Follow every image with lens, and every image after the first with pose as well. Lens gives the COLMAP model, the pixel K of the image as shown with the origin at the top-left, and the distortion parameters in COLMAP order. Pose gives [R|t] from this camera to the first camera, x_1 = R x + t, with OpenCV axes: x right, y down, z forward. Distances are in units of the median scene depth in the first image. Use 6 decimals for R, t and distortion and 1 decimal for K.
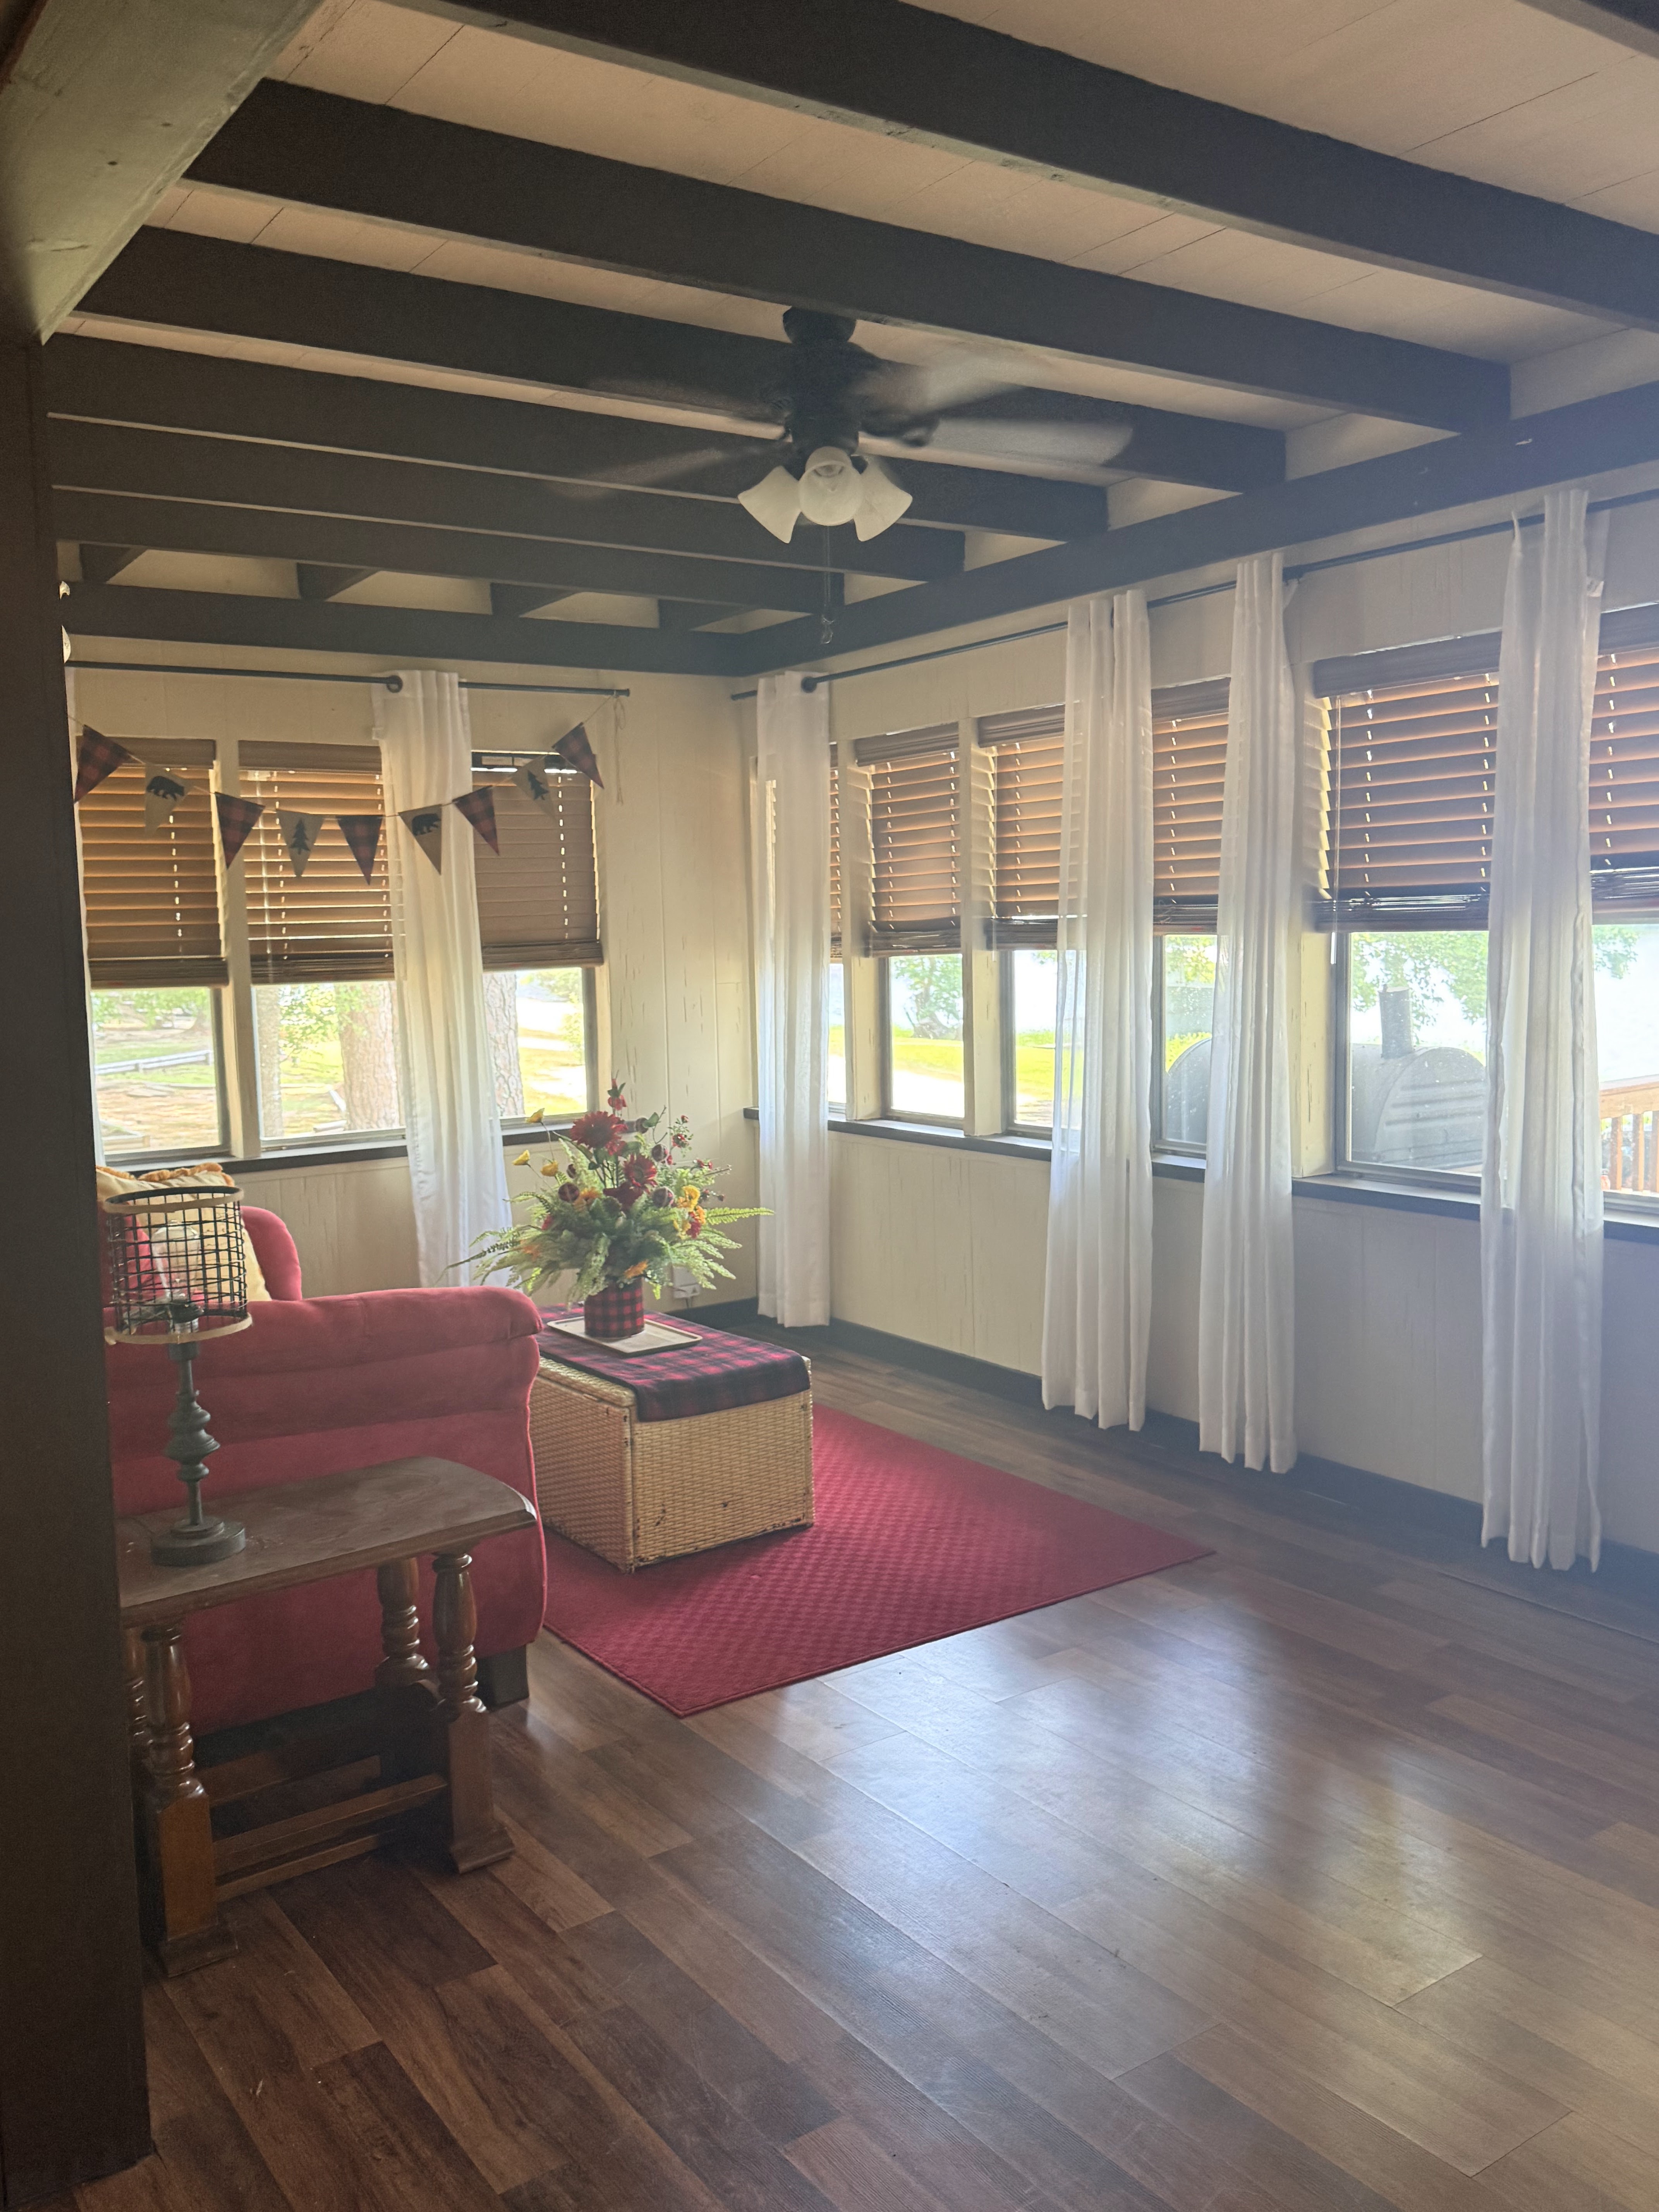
lens RADIAL K [[1804.6, 0, 851.1], [0, 1804.6, 1127.5], [0, 0, 1]] dist [0.094253, -0.030369]
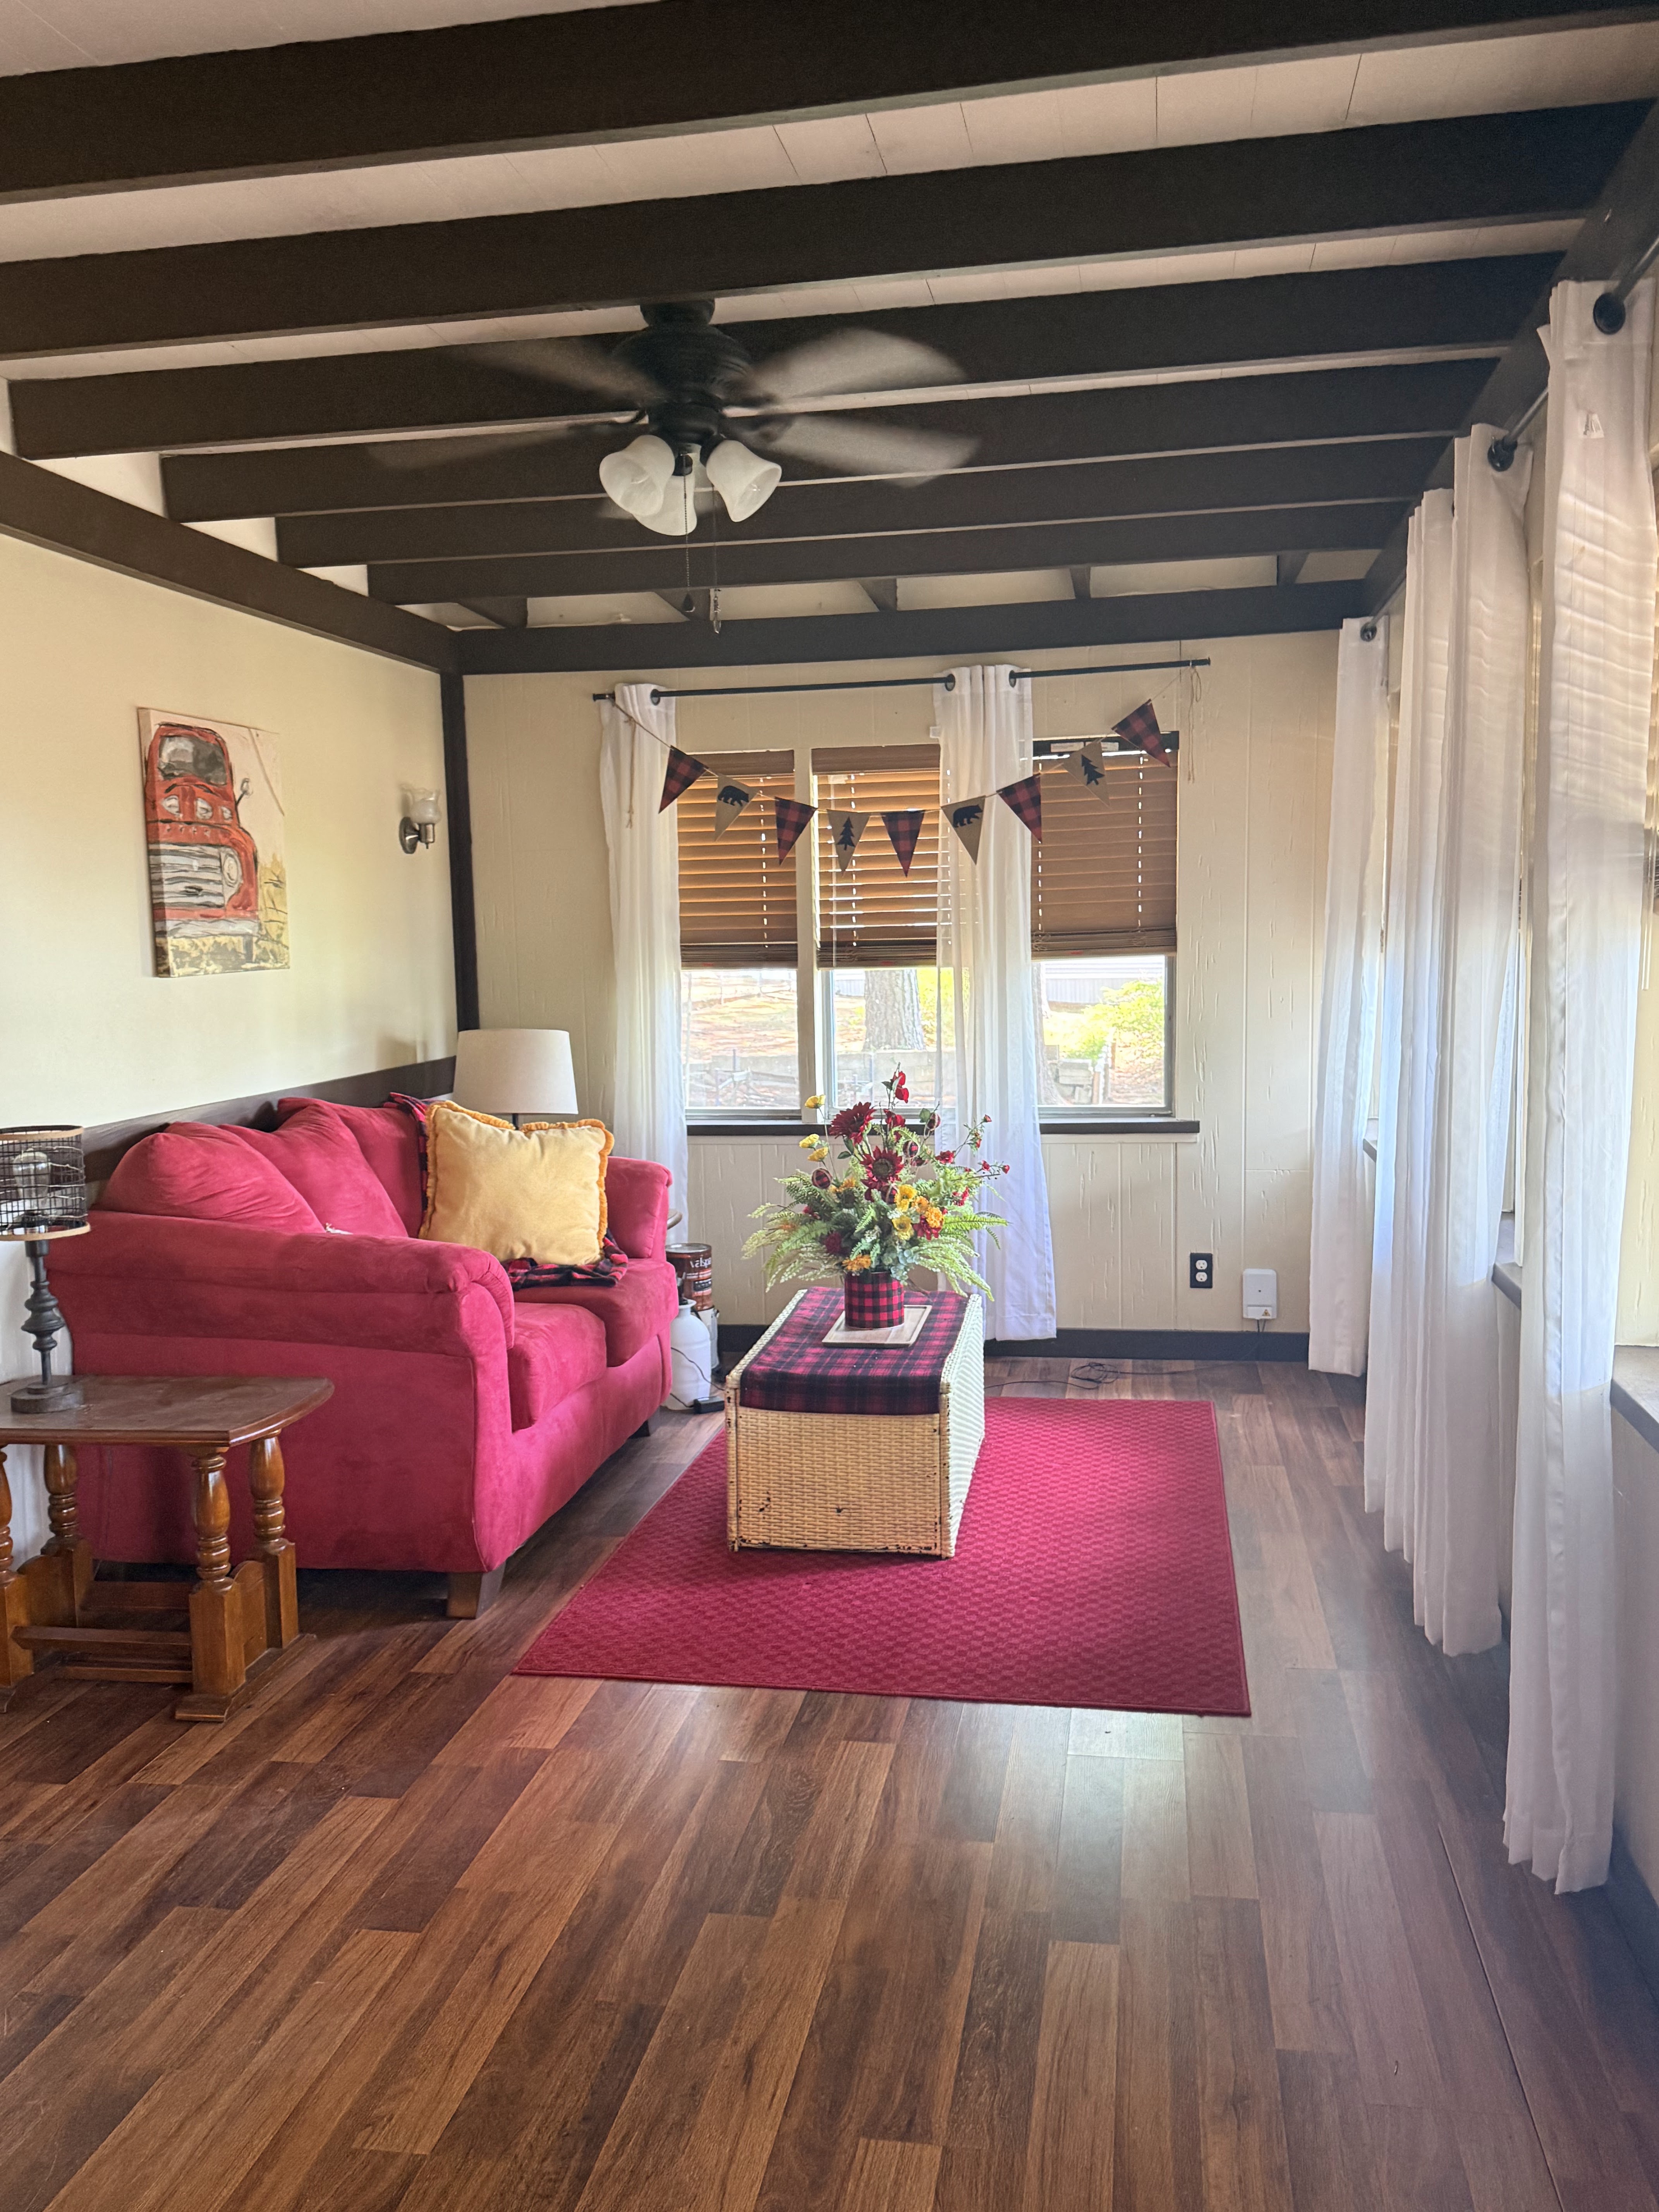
lens RADIAL K [[1804.6, 0, 811.3], [0, 1804.6, 1112.3], [0, 0, 1]] dist [0.094253, -0.030369]
pose [[0.706378, 0.080675, -0.703223, 0.478002], [-0.075128, 0.996417, 0.038846, -0.035241], [0.703837, 0.025391, 0.709908, 0.231023]]
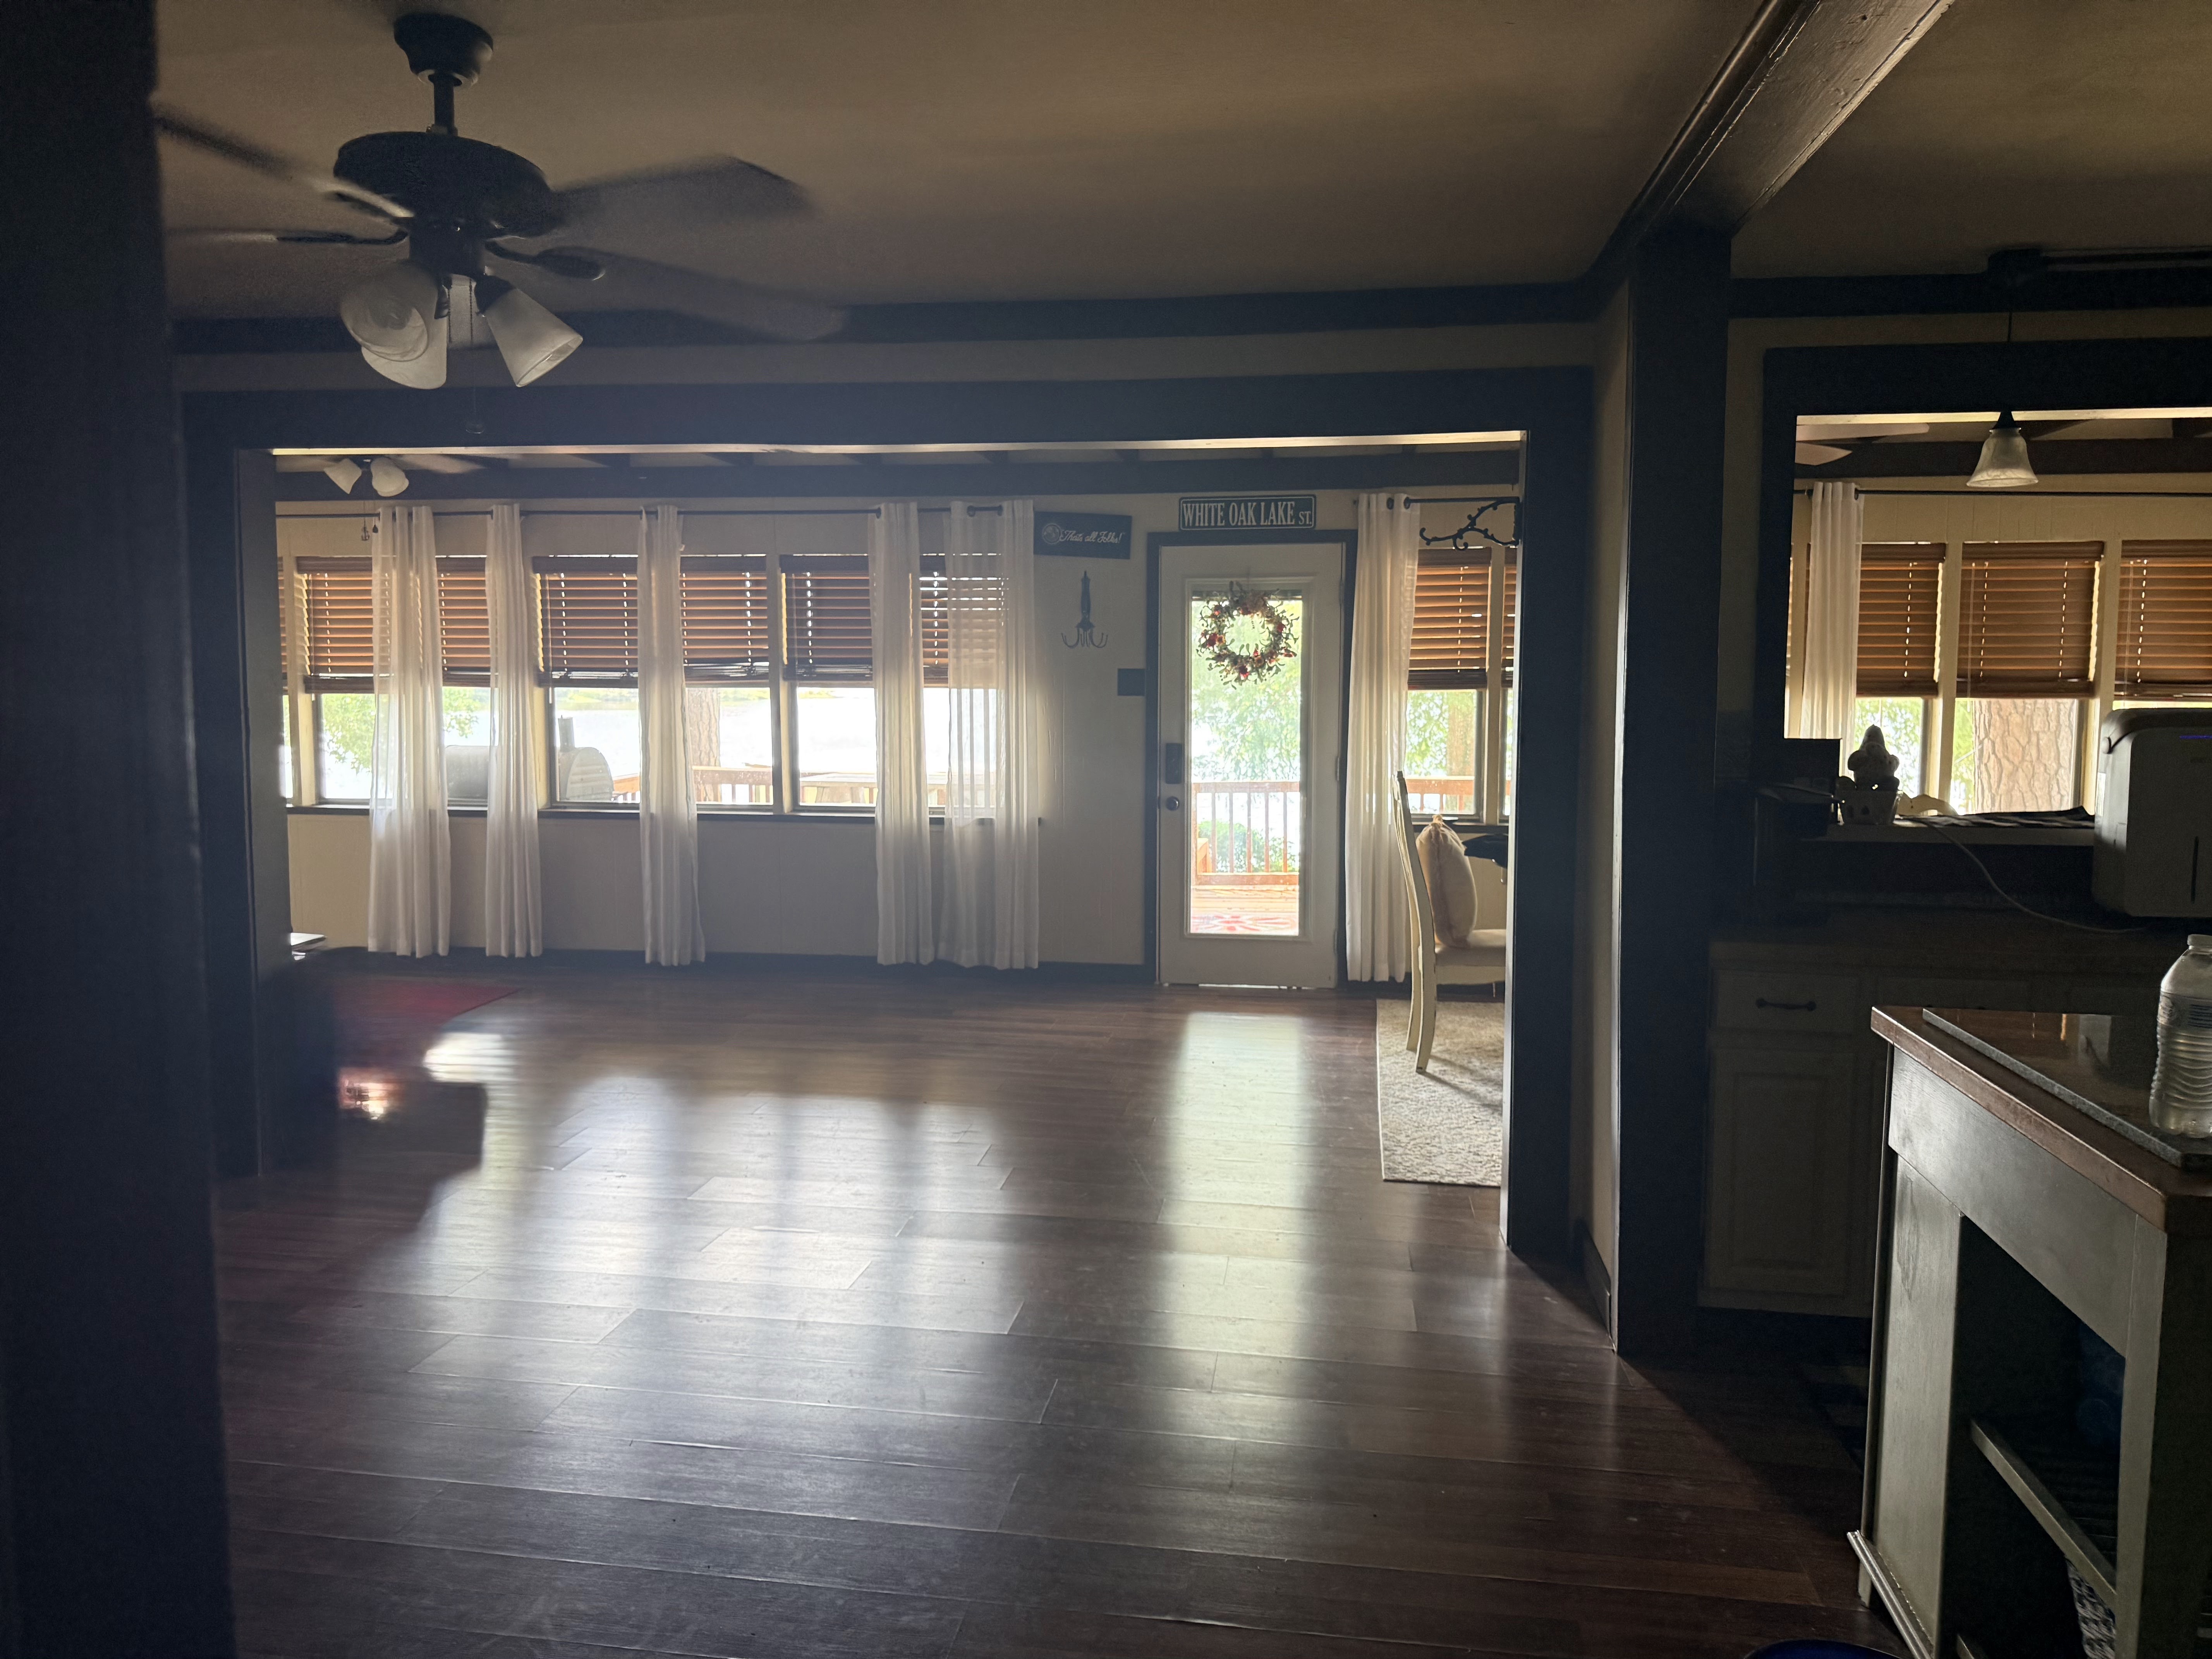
lens RADIAL K [[1526.7, 0, 1117.1], [0, 1526.7, 830.4], [0, 0, 1]] dist [0.055332, -0.057132]
pose [[0.676169, -0.042961, 0.735493, -0.506952], [0.061665, 0.998096, 0.001609, 0.077457], [-0.734162, 0.044266, 0.677530, -0.549926]]
